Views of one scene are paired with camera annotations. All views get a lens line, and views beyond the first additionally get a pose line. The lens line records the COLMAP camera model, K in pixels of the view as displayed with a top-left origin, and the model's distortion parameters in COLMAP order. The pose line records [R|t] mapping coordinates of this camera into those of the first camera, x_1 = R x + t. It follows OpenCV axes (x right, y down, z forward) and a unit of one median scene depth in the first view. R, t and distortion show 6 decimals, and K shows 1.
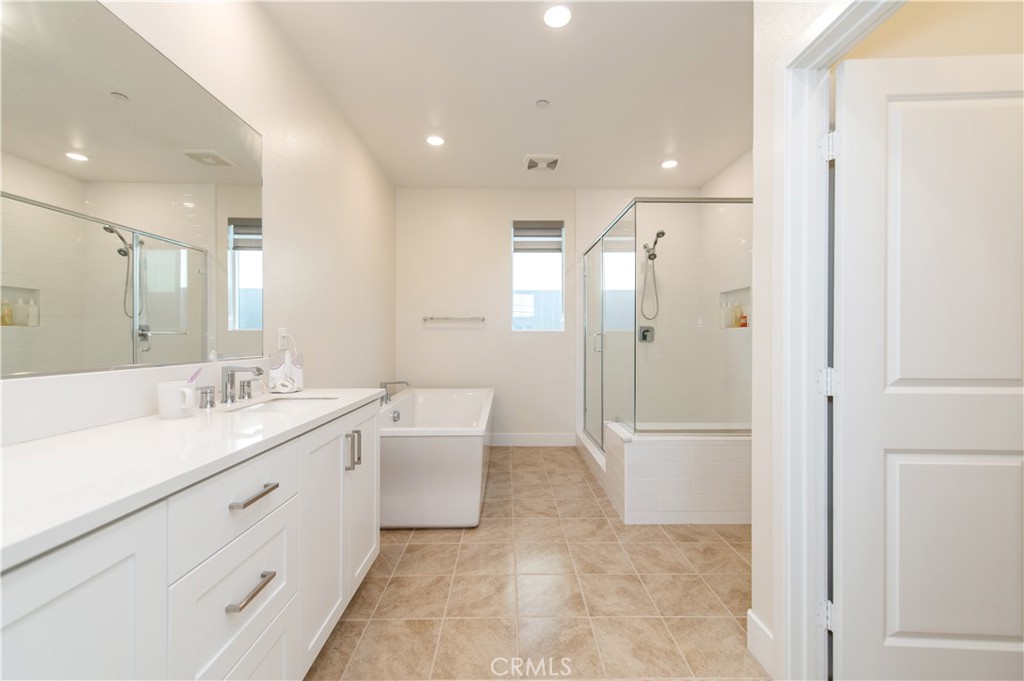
lens RADIAL K [[399.8, 0, 513.3], [0, 399.8, 339.4], [0, 0, 1]] dist [0.015961, -0.004567]
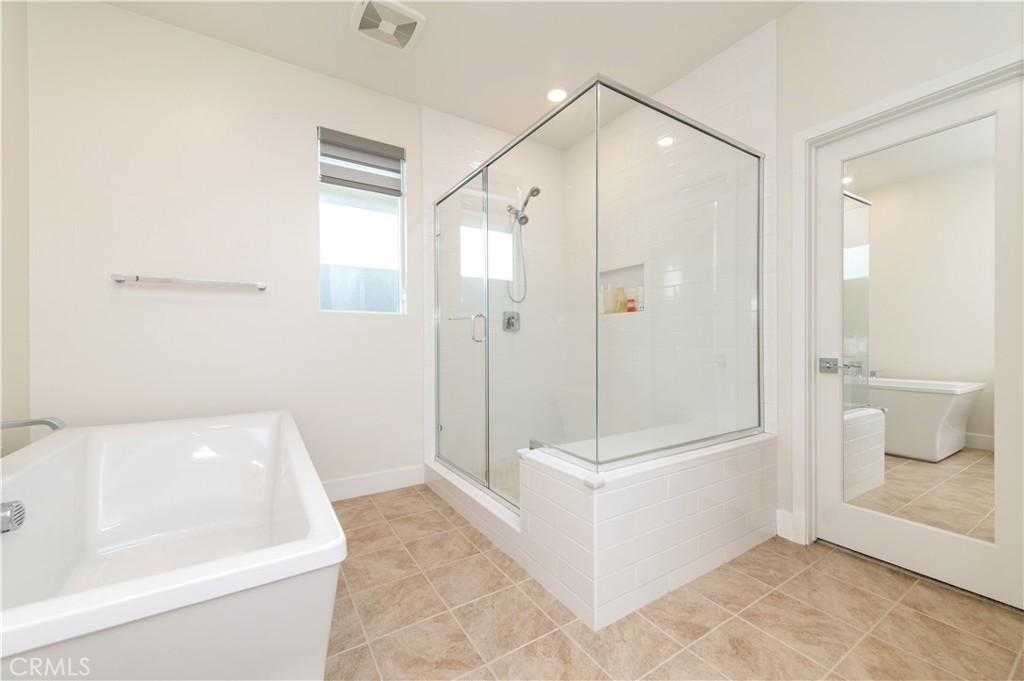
lens RADIAL K [[399.8, 0, 515.4], [0, 399.8, 342.9], [0, 0, 1]] dist [0.015961, -0.004567]
pose [[0.851641, -0.007563, 0.524070, -0.090446], [0.007115, 0.999971, 0.002868, 0.033895], [-0.524077, 0.001286, 0.851670, 0.436421]]
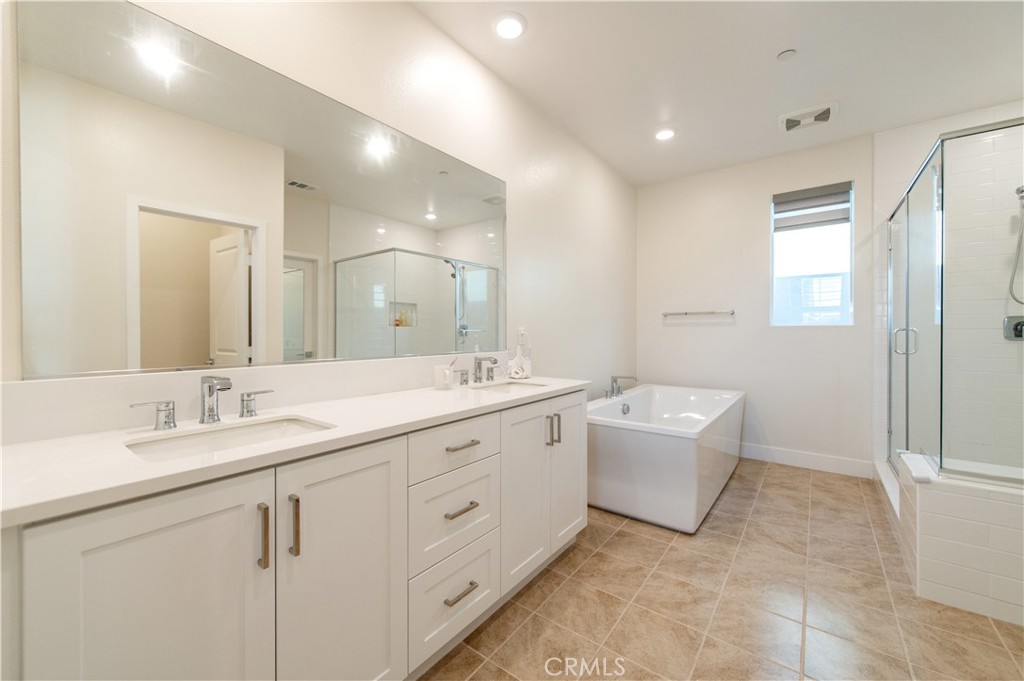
lens RADIAL K [[399.8, 0, 511.0], [0, 399.8, 334.8], [0, 0, 1]] dist [0.015961, -0.004567]
pose [[0.784389, 0.001056, -0.620269, 0.121221], [0.000453, 0.999997, 0.002275, -0.005890], [0.620269, -0.002065, 0.784386, -0.010770]]
